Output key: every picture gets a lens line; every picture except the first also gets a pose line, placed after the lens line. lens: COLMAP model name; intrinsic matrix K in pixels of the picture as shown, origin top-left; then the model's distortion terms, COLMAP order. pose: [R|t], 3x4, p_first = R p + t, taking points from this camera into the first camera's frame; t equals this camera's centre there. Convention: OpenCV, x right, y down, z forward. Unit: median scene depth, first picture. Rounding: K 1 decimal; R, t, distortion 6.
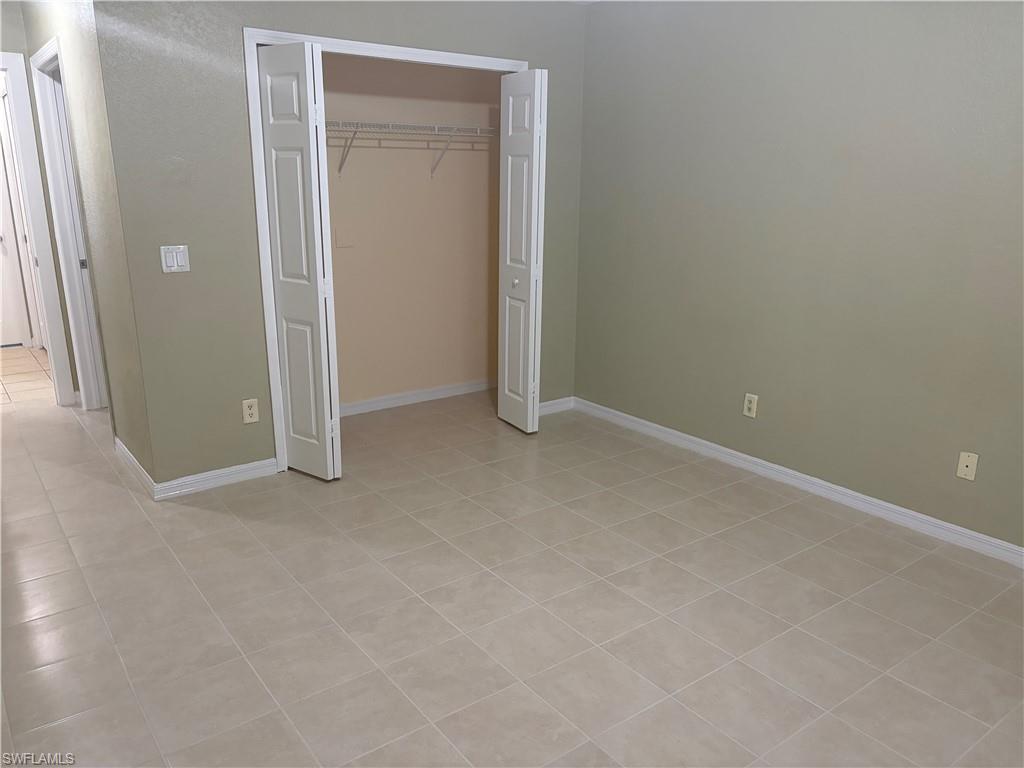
lens RADIAL K [[780.2, 0, 514.6], [0, 780.2, 401.3], [0, 0, 1]] dist [0.049337, -0.052472]
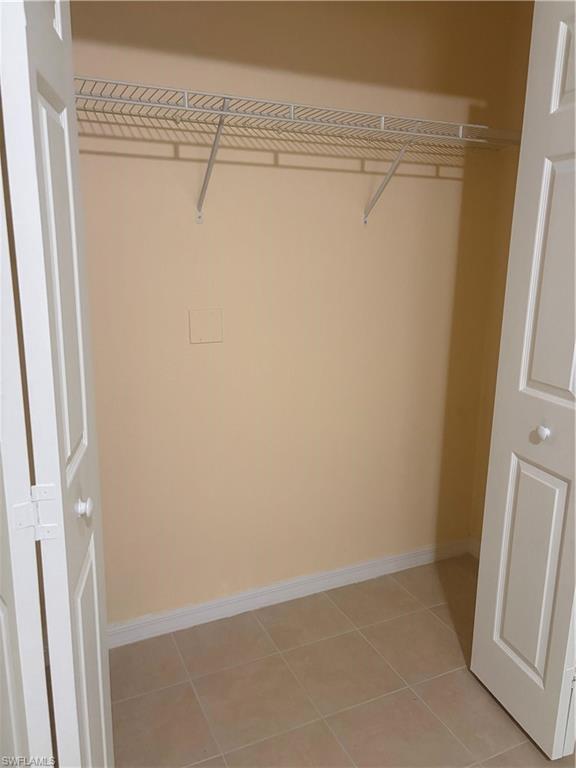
lens RADIAL K [[585.2, 0, 282.0], [0, 585.2, 391.2], [0, 0, 1]] dist [0.049337, -0.052472]
pose [[0.977262, 0.046748, -0.206816, -0.072688], [-0.057514, 0.997268, -0.046353, -0.143062], [0.204084, 0.057194, 0.977281, 0.592364]]
